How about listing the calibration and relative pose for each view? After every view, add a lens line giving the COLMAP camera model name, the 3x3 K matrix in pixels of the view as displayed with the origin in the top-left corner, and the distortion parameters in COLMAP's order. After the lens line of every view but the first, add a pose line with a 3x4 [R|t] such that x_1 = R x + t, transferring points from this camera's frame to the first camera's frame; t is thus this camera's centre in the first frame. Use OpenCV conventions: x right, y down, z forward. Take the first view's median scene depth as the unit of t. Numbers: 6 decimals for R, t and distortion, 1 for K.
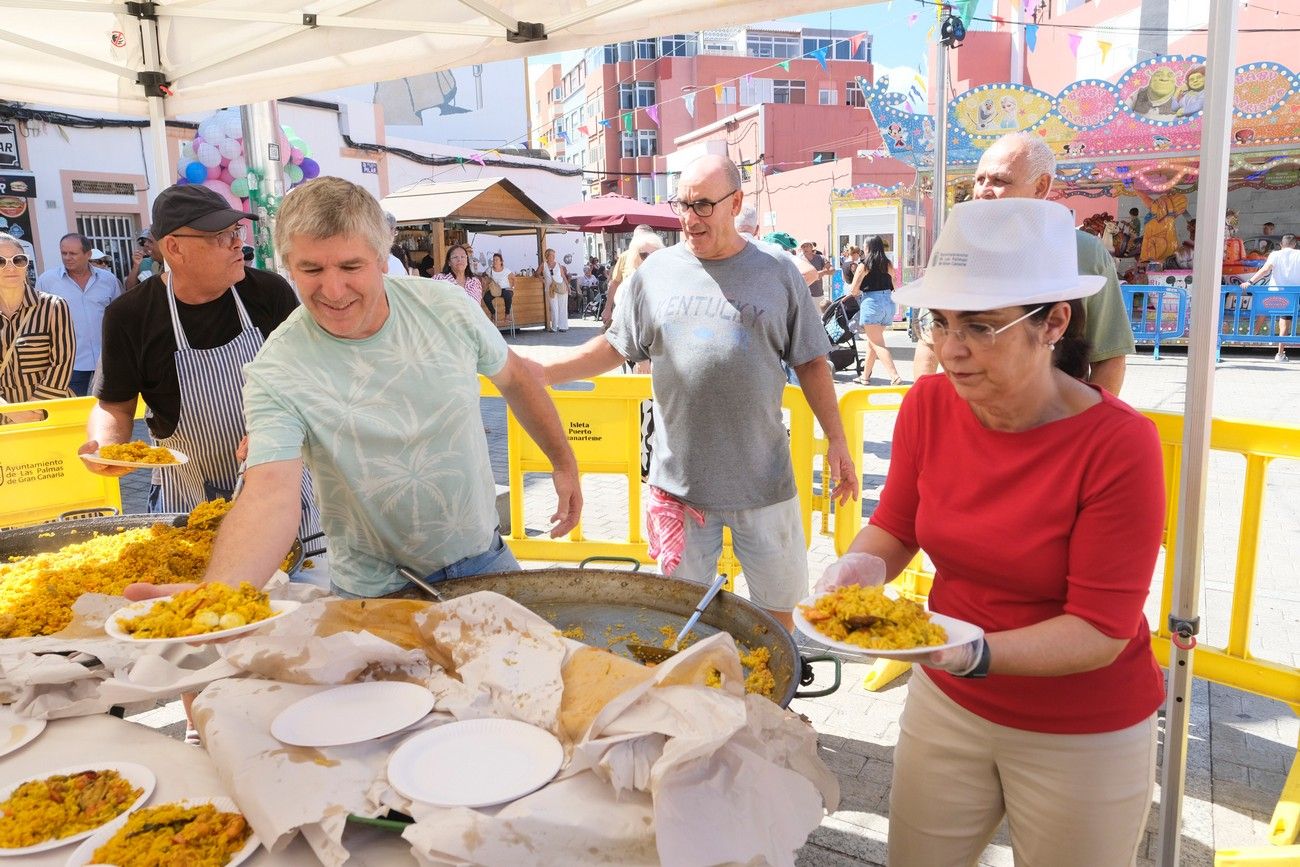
lens RADIAL K [[915.8, 0, 663.6], [0, 915.8, 414.3], [0, 0, 1]] dist [-0.010078, 0.007278]
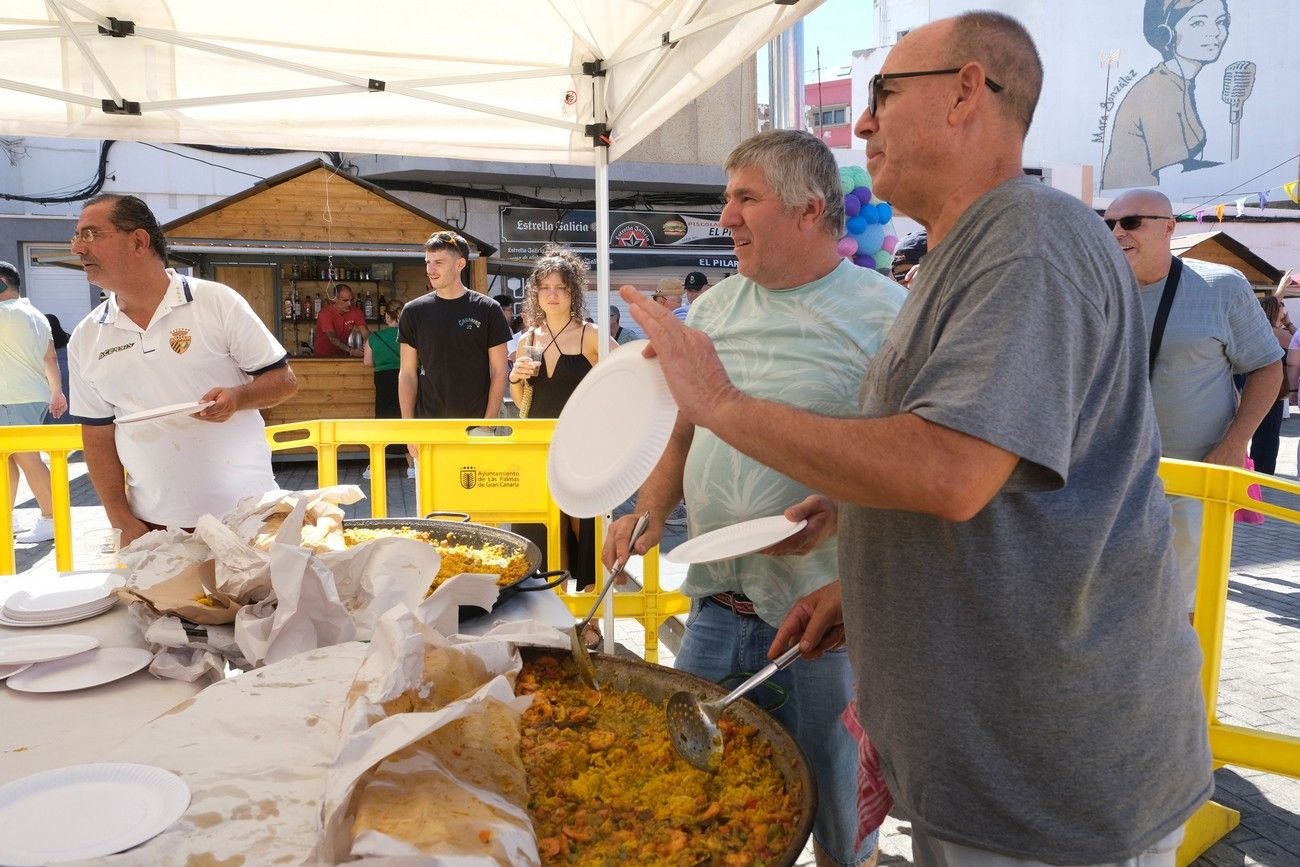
lens RADIAL K [[915.8, 0, 656.1], [0, 915.8, 425.4], [0, 0, 1]] dist [-0.010078, 0.007278]
pose [[0.722181, 0.078628, -0.687221, 0.222559], [-0.123947, 0.992148, -0.016736, -0.009263], [0.680509, 0.097265, 0.726256, 0.251325]]
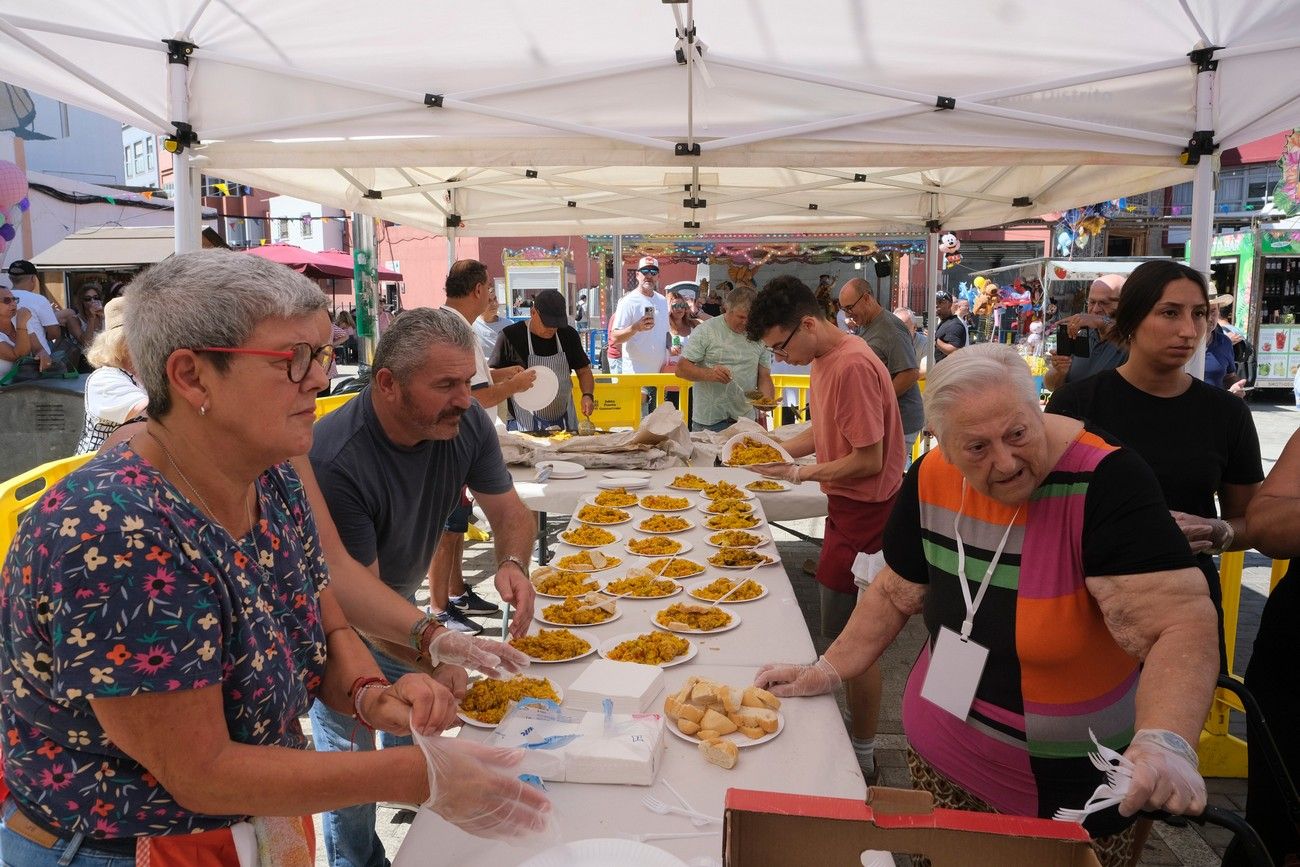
lens RADIAL K [[915.8, 0, 659.6], [0, 915.8, 435.0], [0, 0, 1]] dist [-0.010078, 0.007278]
pose [[0.898293, -0.042559, 0.437330, -0.962512], [0.055003, 0.998361, -0.015823, 0.137210], [-0.435940, 0.038268, 0.899162, -0.854661]]
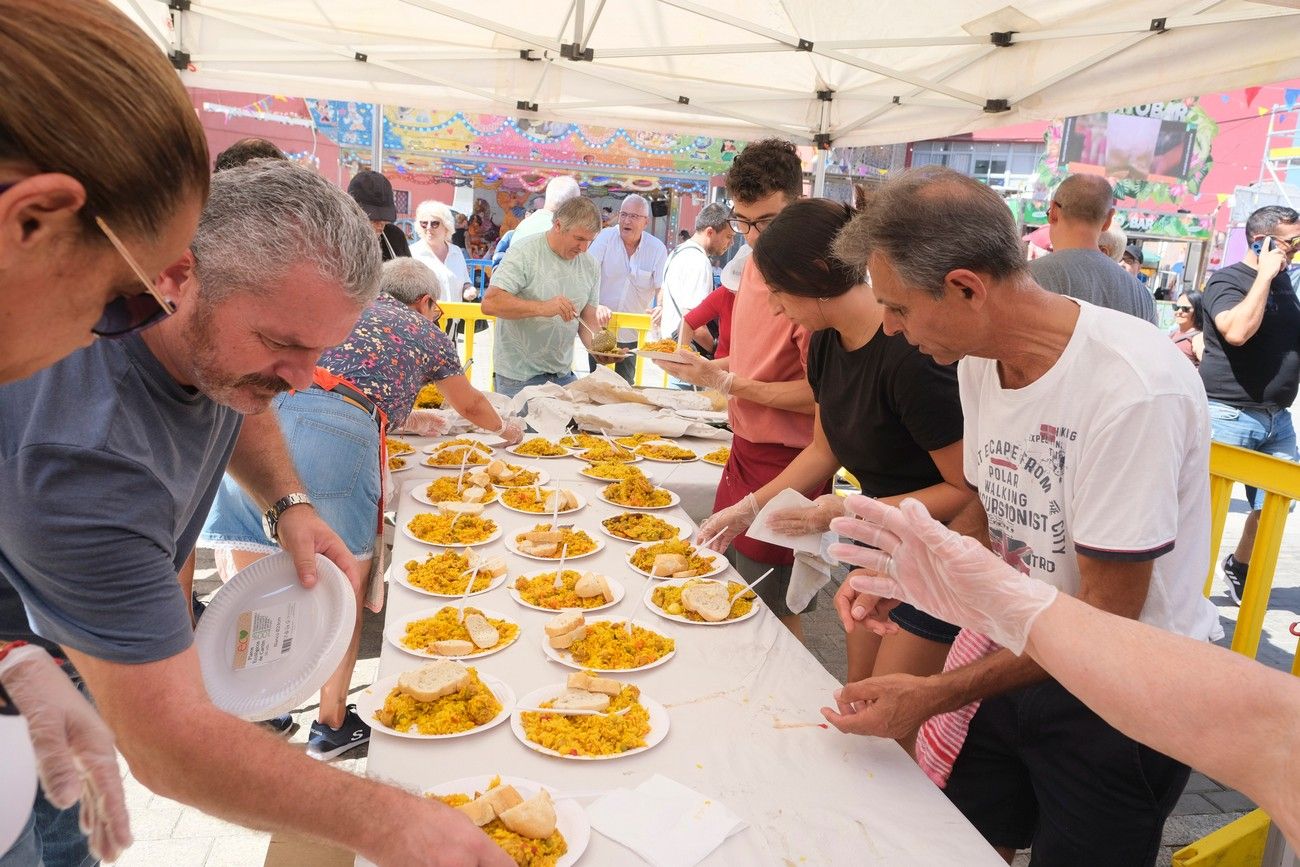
lens RADIAL K [[915.8, 0, 650.5], [0, 915.8, 430.0], [0, 0, 1]] dist [-0.010078, 0.007278]
pose [[0.752030, -0.051032, 0.657150, -0.877830], [0.019026, 0.998264, 0.055749, 0.105740], [-0.658854, -0.029422, 0.751695, -0.428282]]
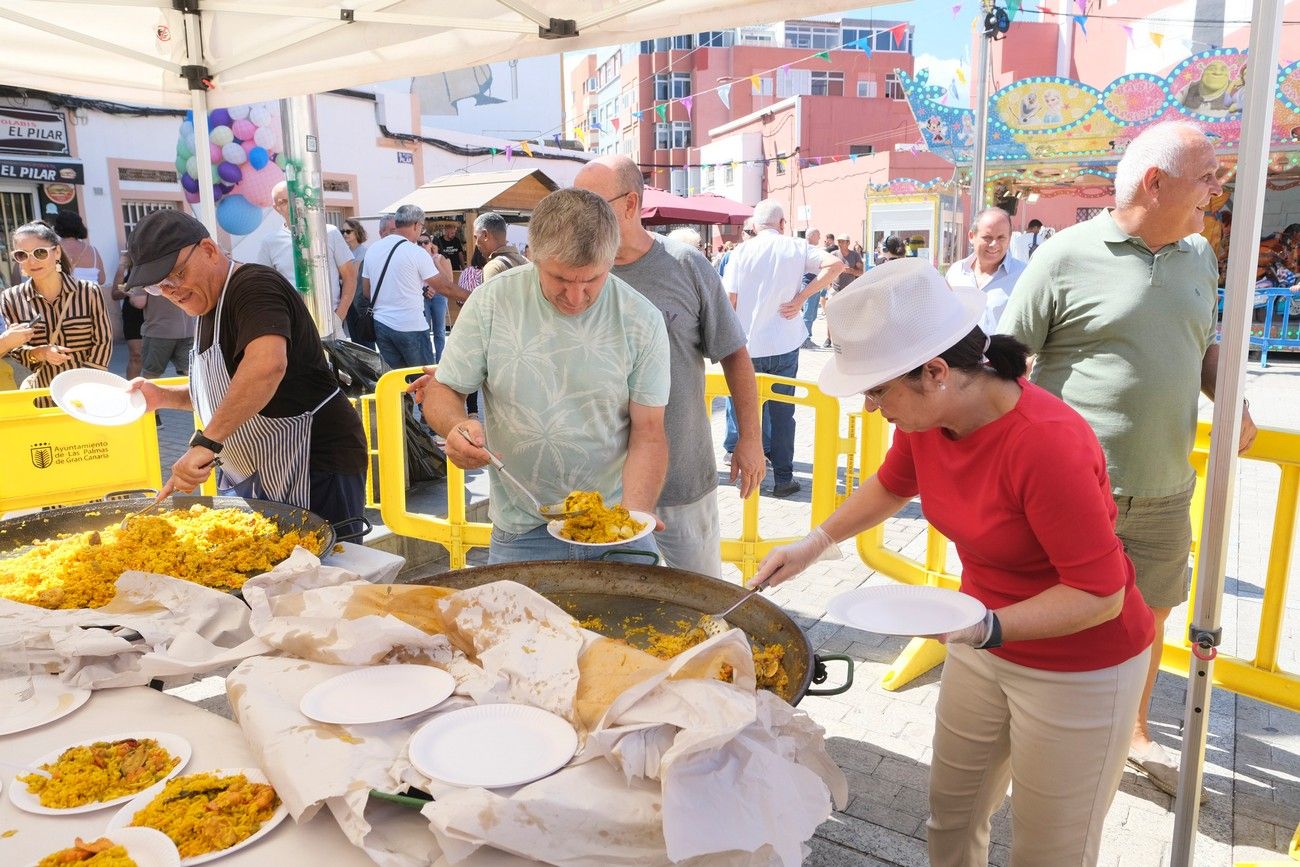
lens RADIAL K [[915.8, 0, 649.0], [0, 915.8, 429.2], [0, 0, 1]] dist [-0.010078, 0.007278]
pose [[0.998651, 0.022747, -0.046669, 0.004458], [-0.021639, 0.999475, 0.024102, -0.002432], [0.047193, -0.023060, 0.998620, -0.007322]]
